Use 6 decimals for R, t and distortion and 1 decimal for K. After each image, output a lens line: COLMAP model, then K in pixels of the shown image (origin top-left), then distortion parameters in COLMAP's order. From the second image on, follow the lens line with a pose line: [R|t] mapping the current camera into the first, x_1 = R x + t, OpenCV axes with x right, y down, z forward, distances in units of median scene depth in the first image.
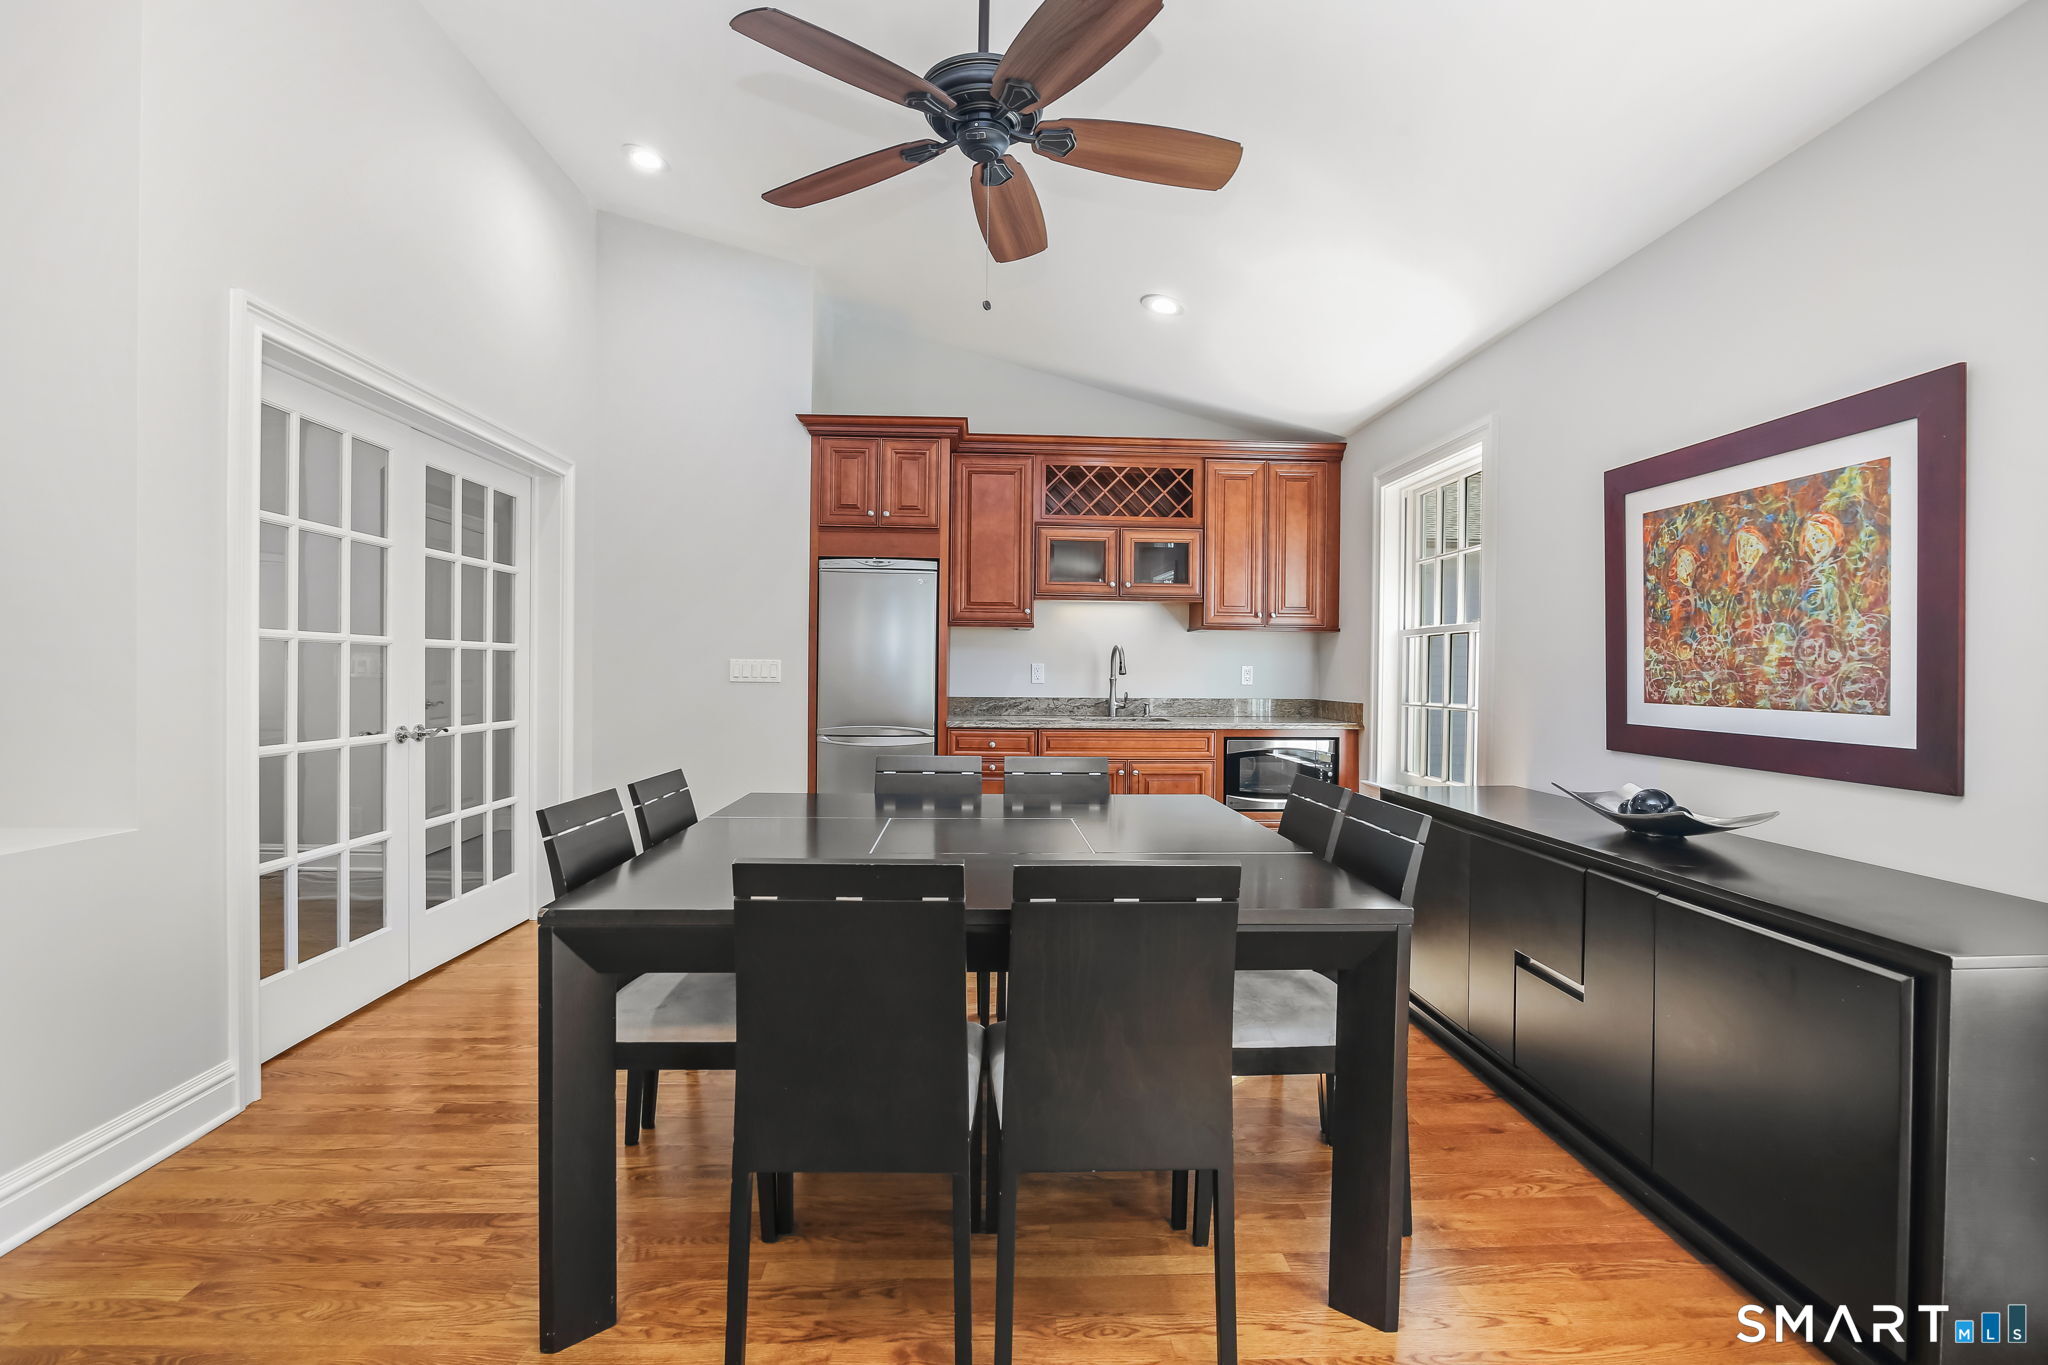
lens RADIAL K [[980.3, 0, 1018.2], [0, 980.3, 670.9], [0, 0, 1]] dist [-0.014373, -0.000115]
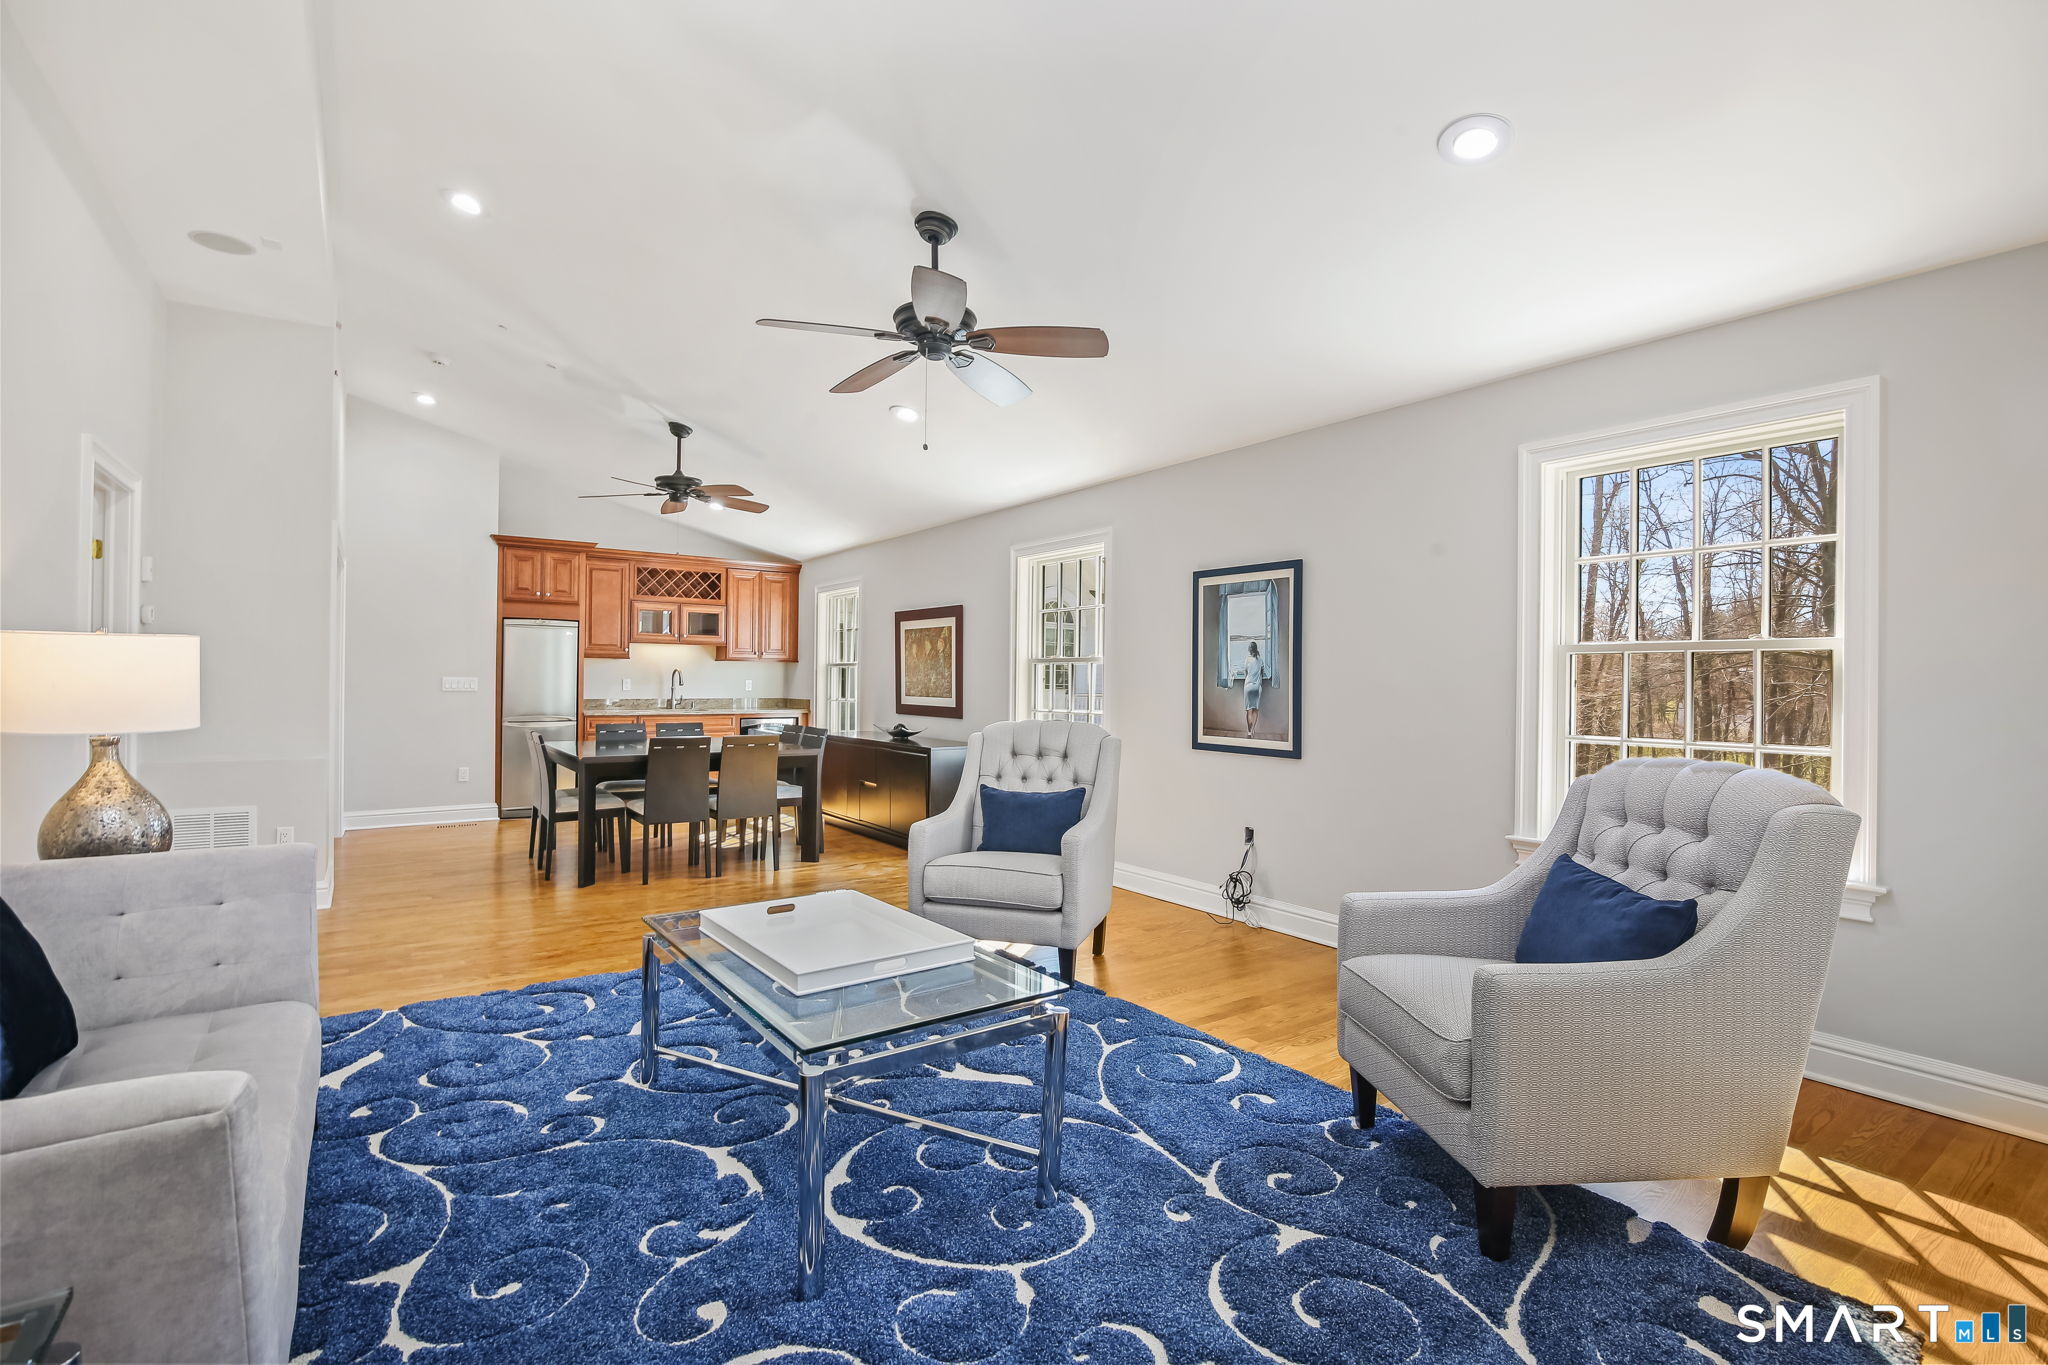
lens RADIAL K [[980.3, 0, 1018.2], [0, 980.3, 670.9], [0, 0, 1]] dist [-0.014373, -0.000115]
pose [[0.854339, 0.001735, 0.519713, -0.315206], [0.000317, 0.999993, -0.003860, -0.016517], [-0.519716, 0.003462, 0.854332, -0.904987]]
